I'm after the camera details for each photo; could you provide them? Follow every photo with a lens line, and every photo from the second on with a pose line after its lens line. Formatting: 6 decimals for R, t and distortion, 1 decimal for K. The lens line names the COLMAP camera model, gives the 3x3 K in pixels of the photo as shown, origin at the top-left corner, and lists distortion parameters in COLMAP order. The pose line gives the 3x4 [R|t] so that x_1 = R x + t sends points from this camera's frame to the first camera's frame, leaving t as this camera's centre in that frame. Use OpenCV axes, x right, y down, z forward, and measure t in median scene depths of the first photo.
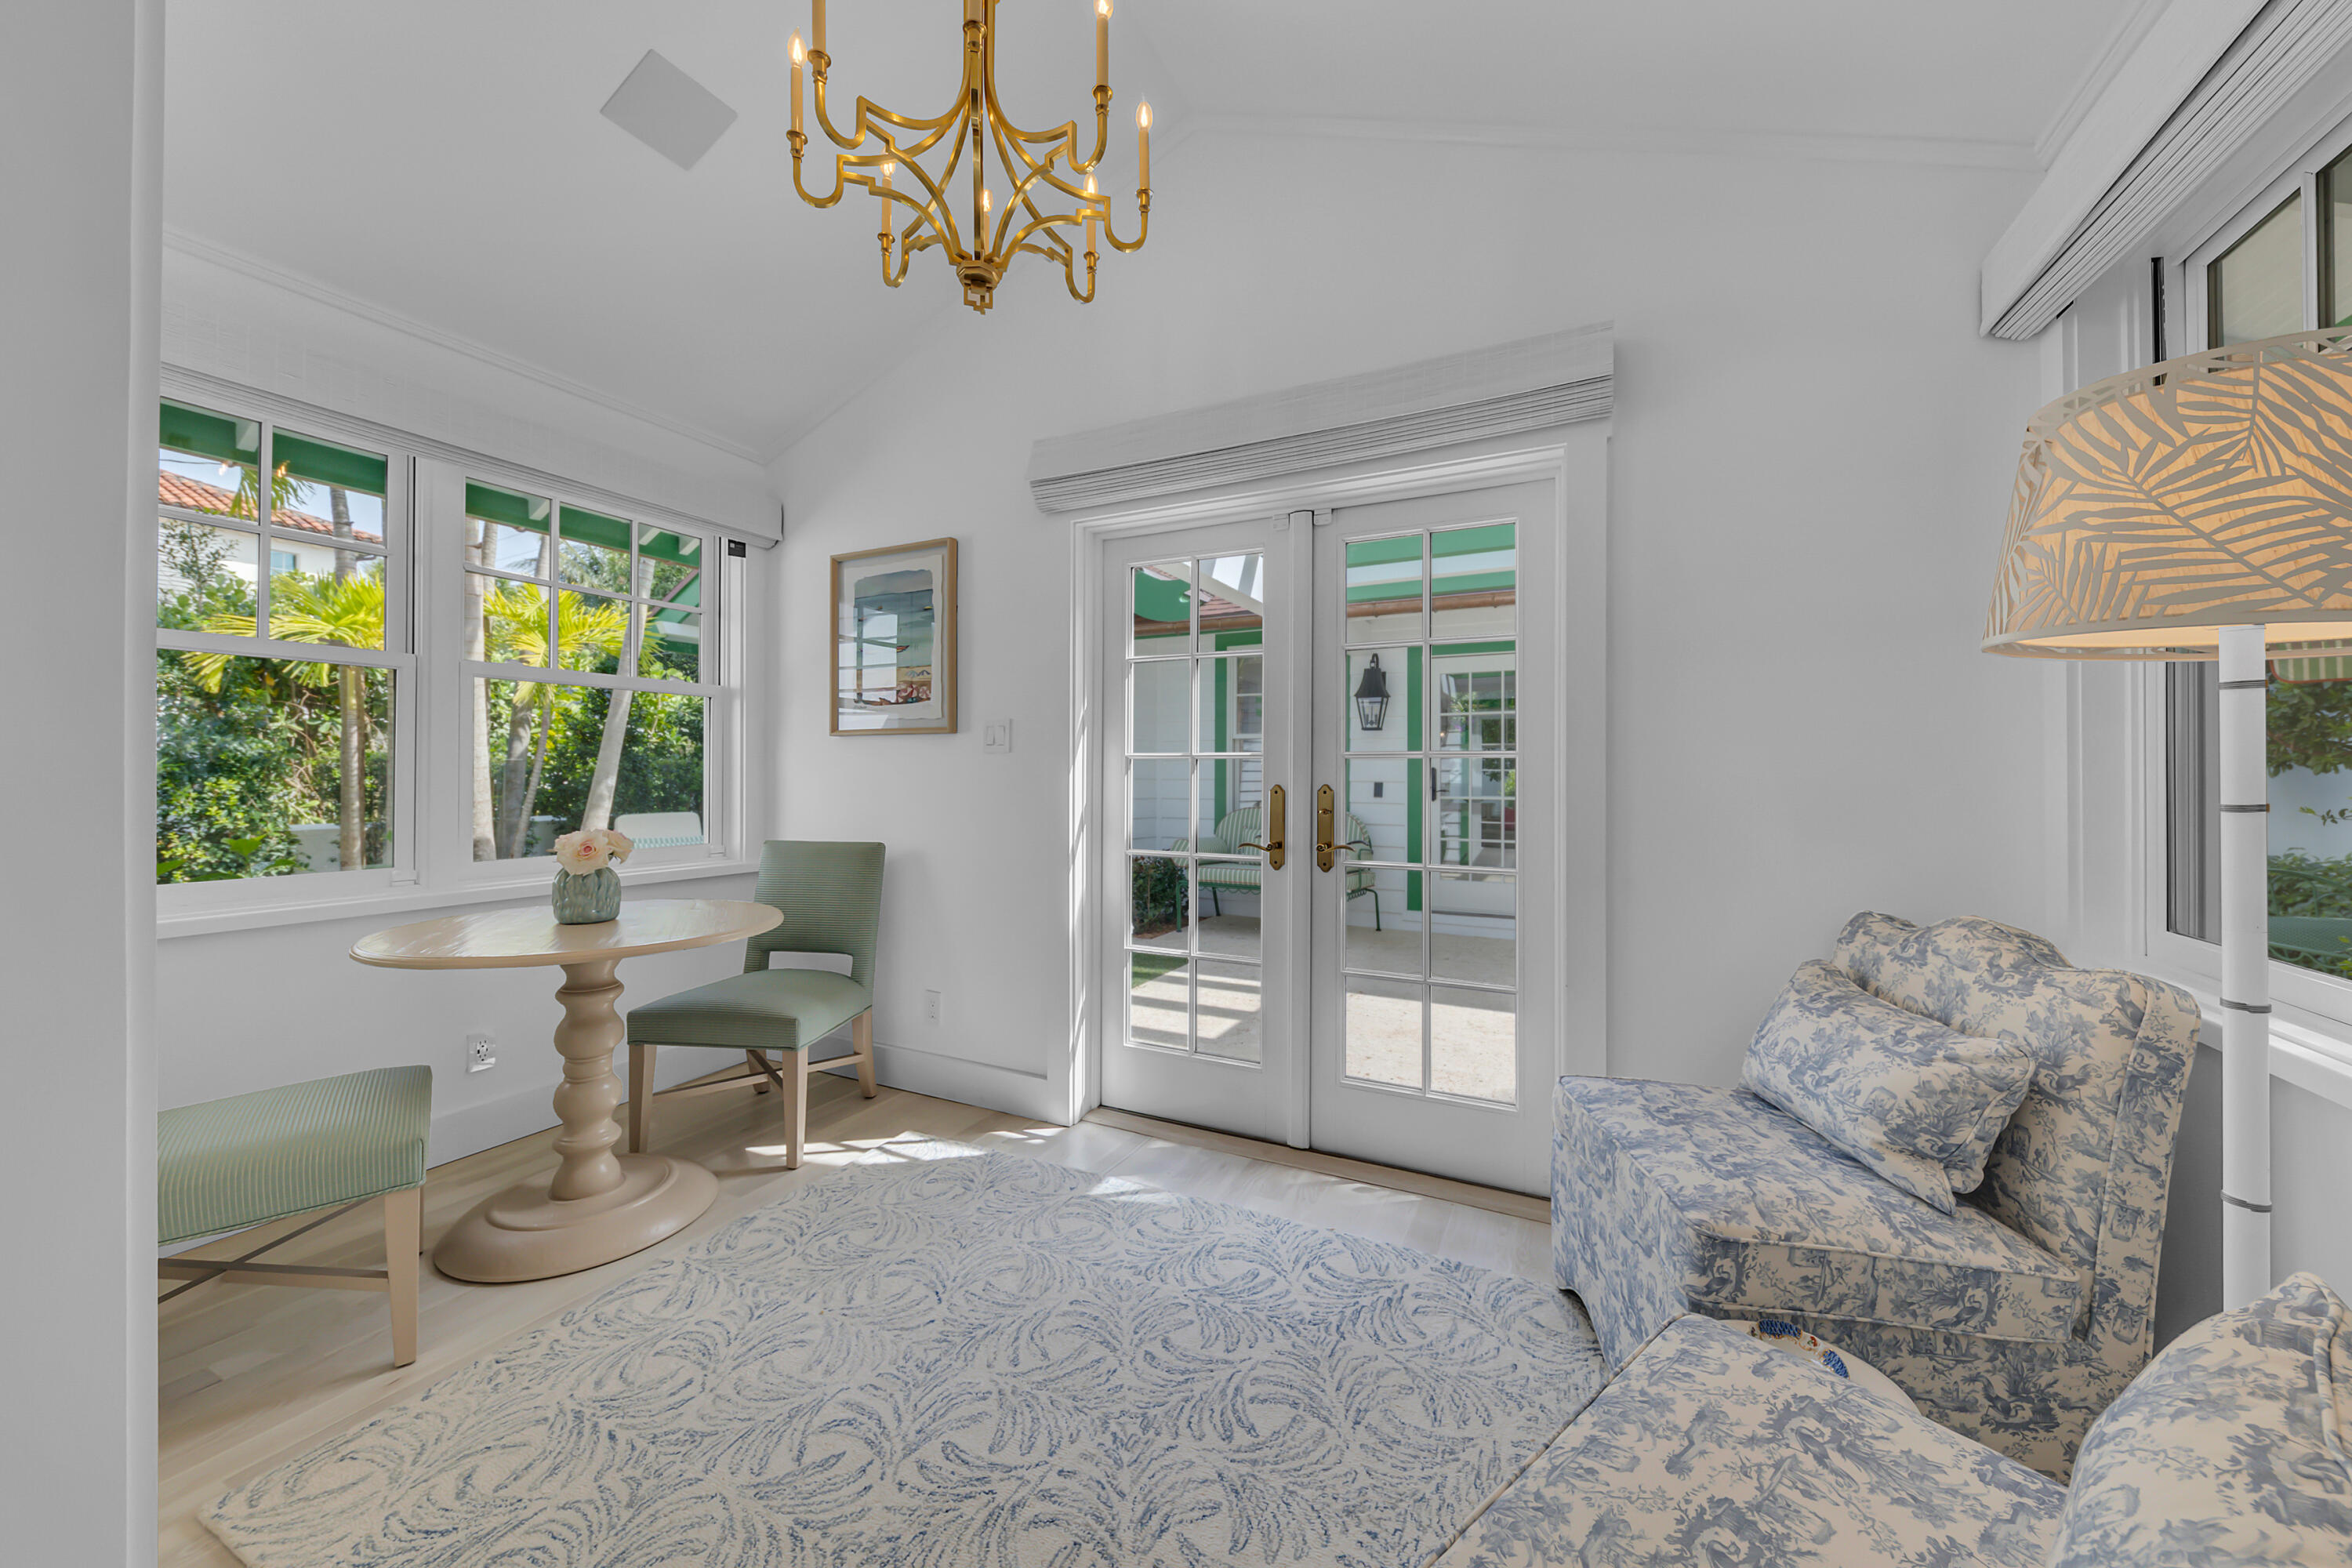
lens RADIAL K [[852.5, 0, 1186.5], [0, 852.5, 766.1], [0, 0, 1]] dist [-0.000389, -0.000056]
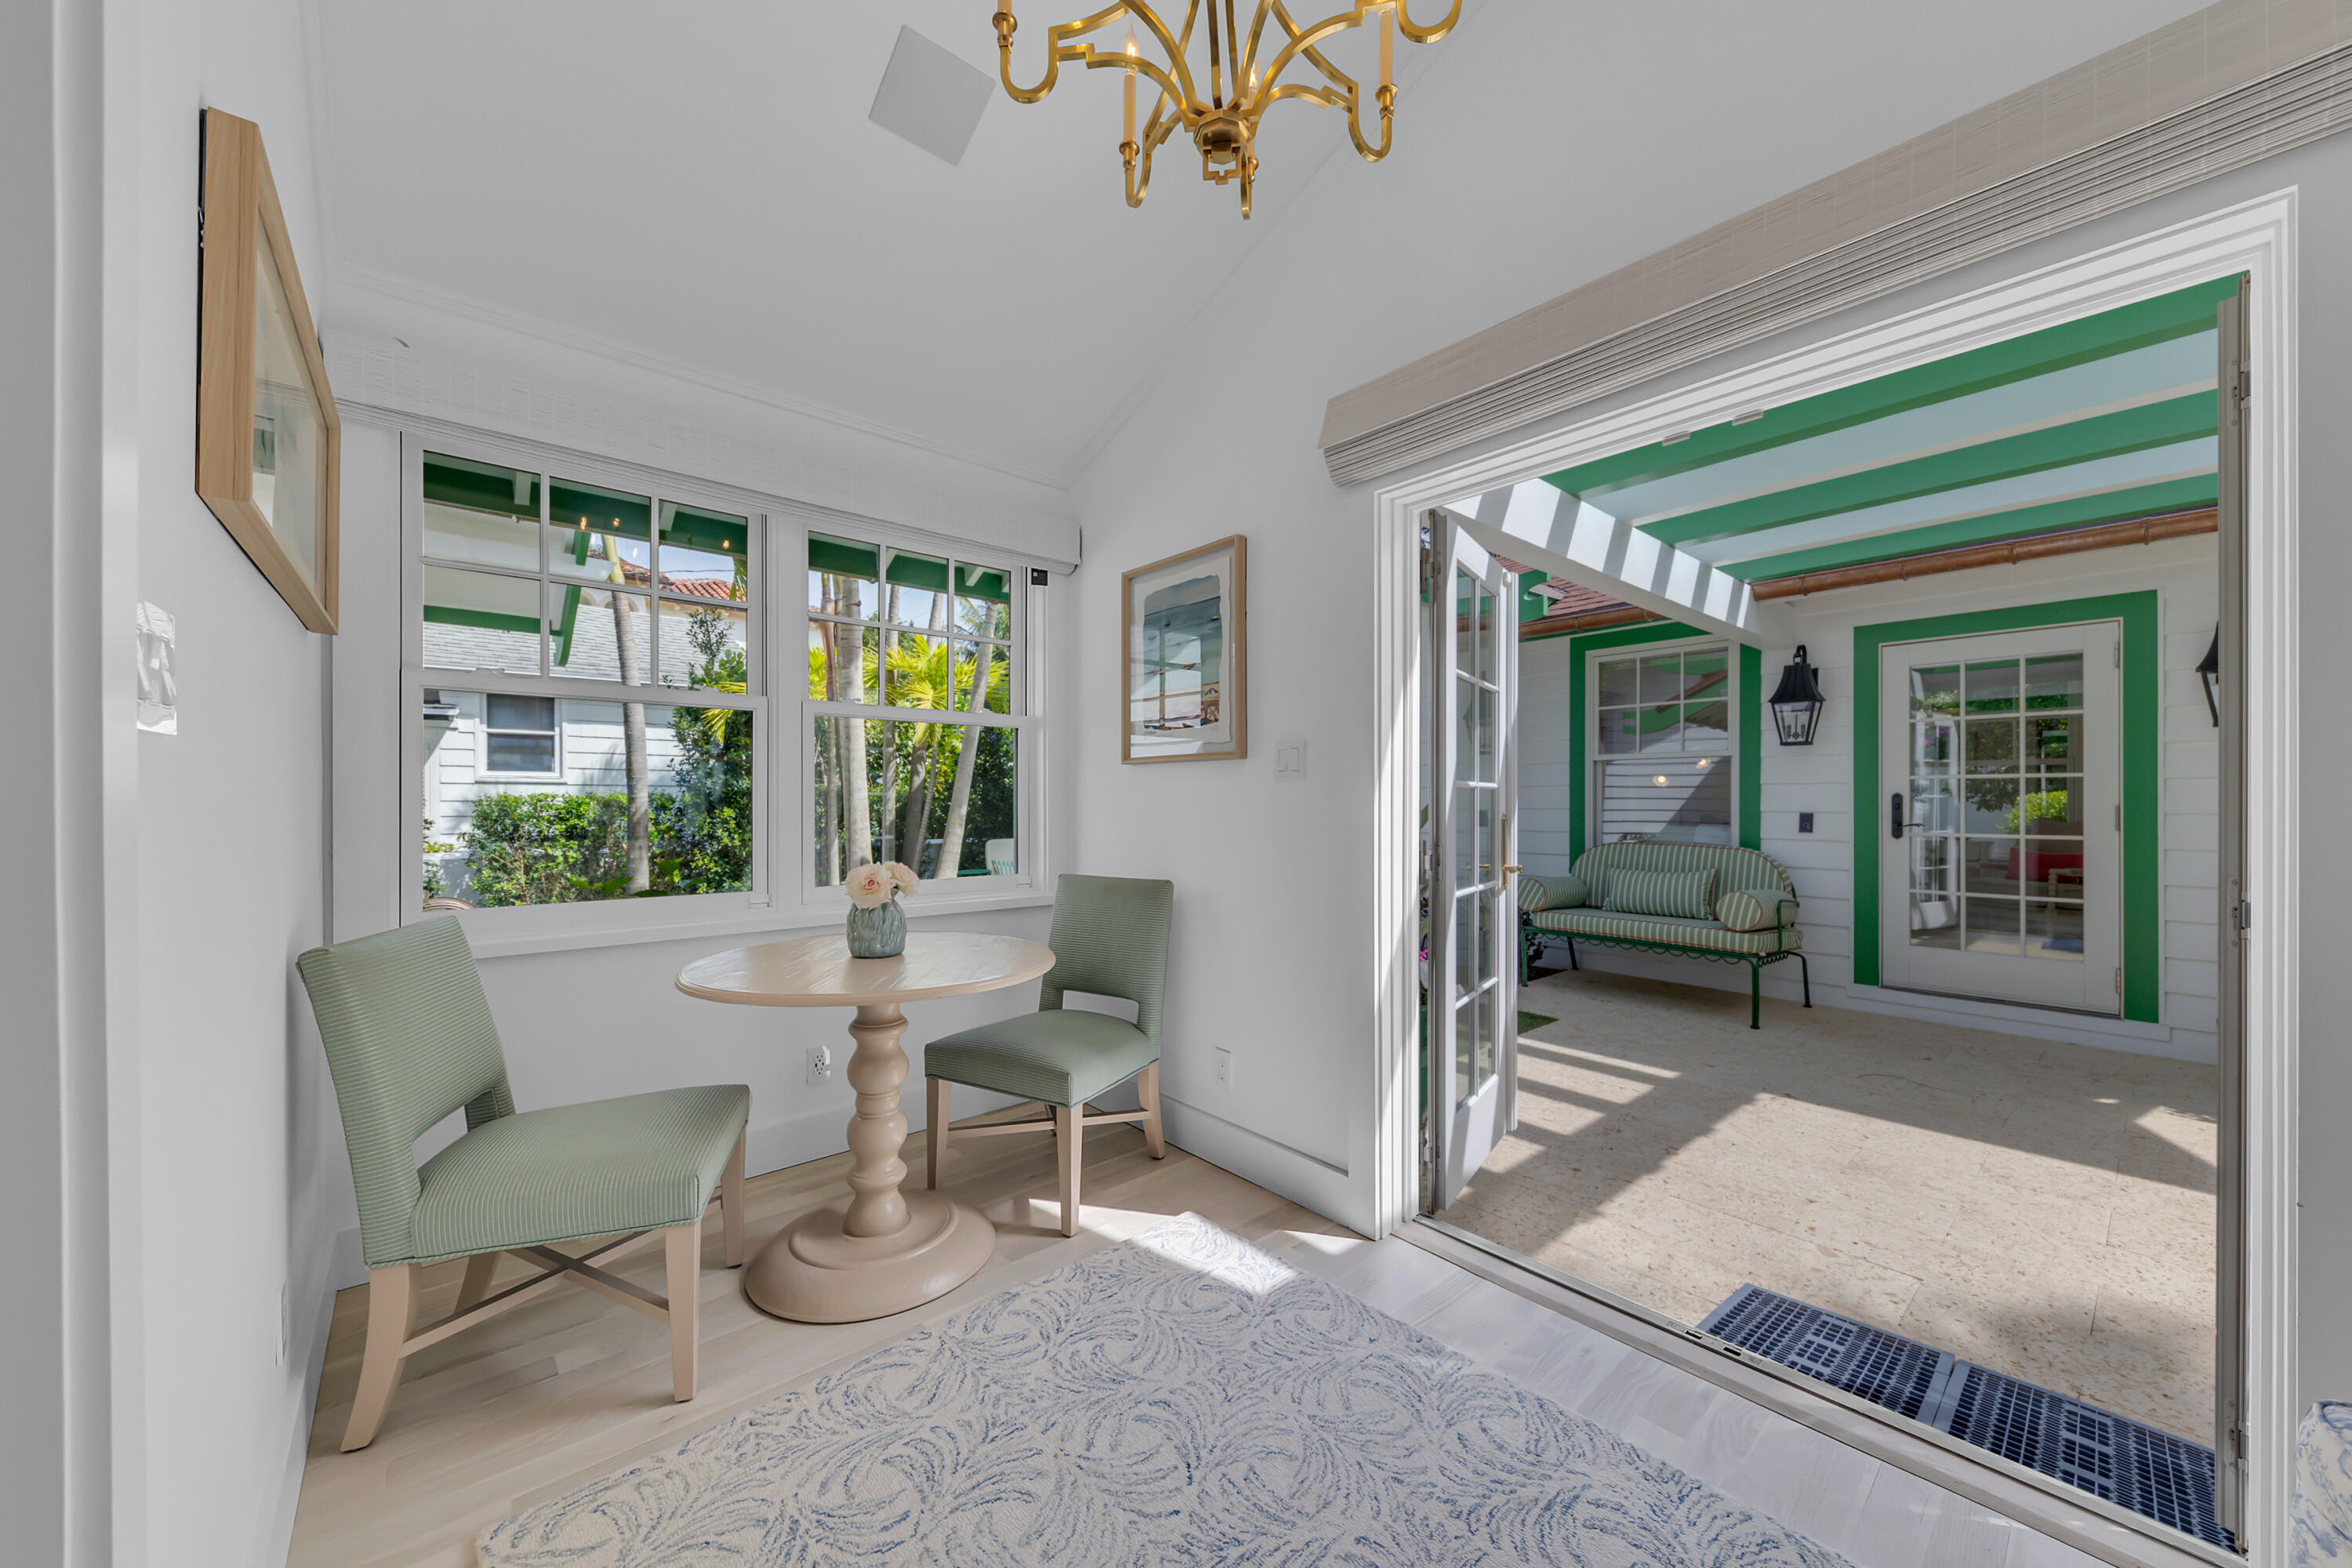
lens RADIAL K [[850.9, 0, 1180.2], [0, 850.9, 801.1], [0, 0, 1]] dist [0.007878, -0.000167]
pose [[0.922836, -0.002164, -0.385186, 0.005401], [0.005744, 0.999950, 0.008144, -0.003176], [0.385150, -0.009728, 0.922803, 0.222988]]
